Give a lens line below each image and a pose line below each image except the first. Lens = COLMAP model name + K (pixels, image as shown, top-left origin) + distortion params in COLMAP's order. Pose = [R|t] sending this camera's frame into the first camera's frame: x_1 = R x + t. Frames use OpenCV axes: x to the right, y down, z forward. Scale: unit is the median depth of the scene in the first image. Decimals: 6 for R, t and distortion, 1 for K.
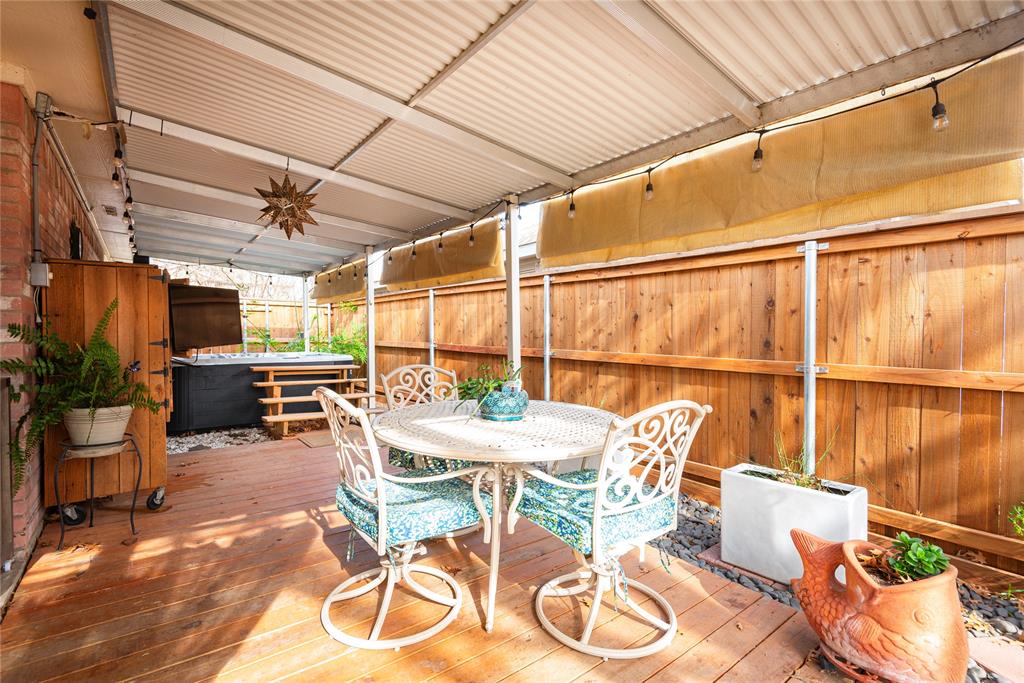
lens RADIAL K [[458.2, 0, 511.6], [0, 458.2, 339.0], [0, 0, 1]] dist [0.005566, -0.000270]
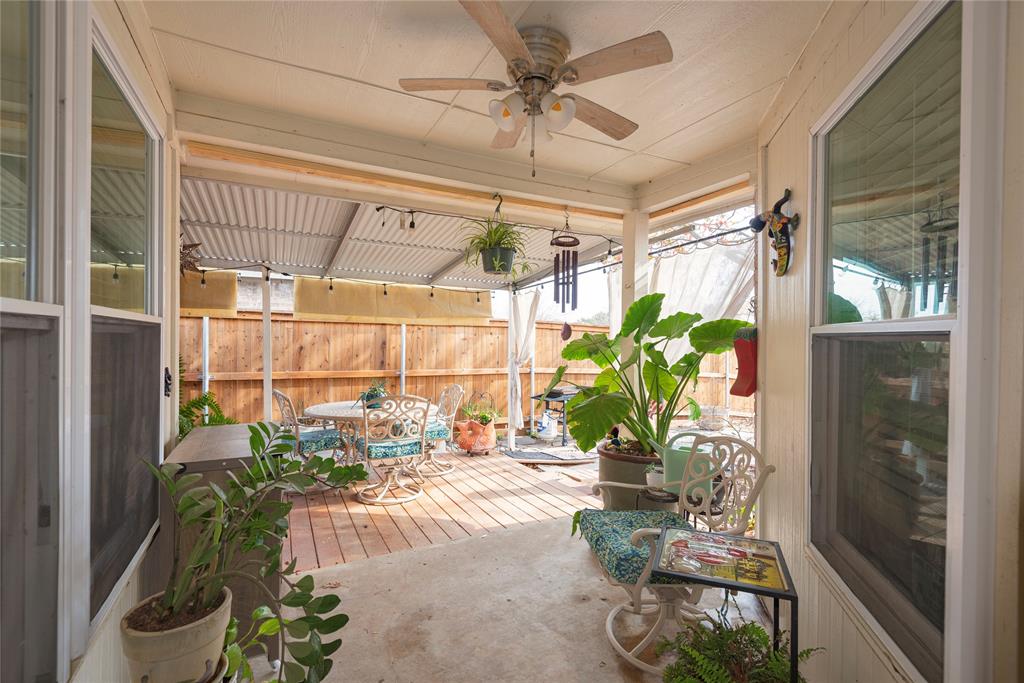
lens RADIAL K [[458.2, 0, 509.8], [0, 458.2, 343.1], [0, 0, 1]] dist [0.005566, -0.000270]
pose [[0.199857, -0.003348, 0.979819, -1.367477], [0.006710, 0.999975, 0.002048, -0.078880], [-0.979802, 0.006165, 0.199875, 0.006351]]
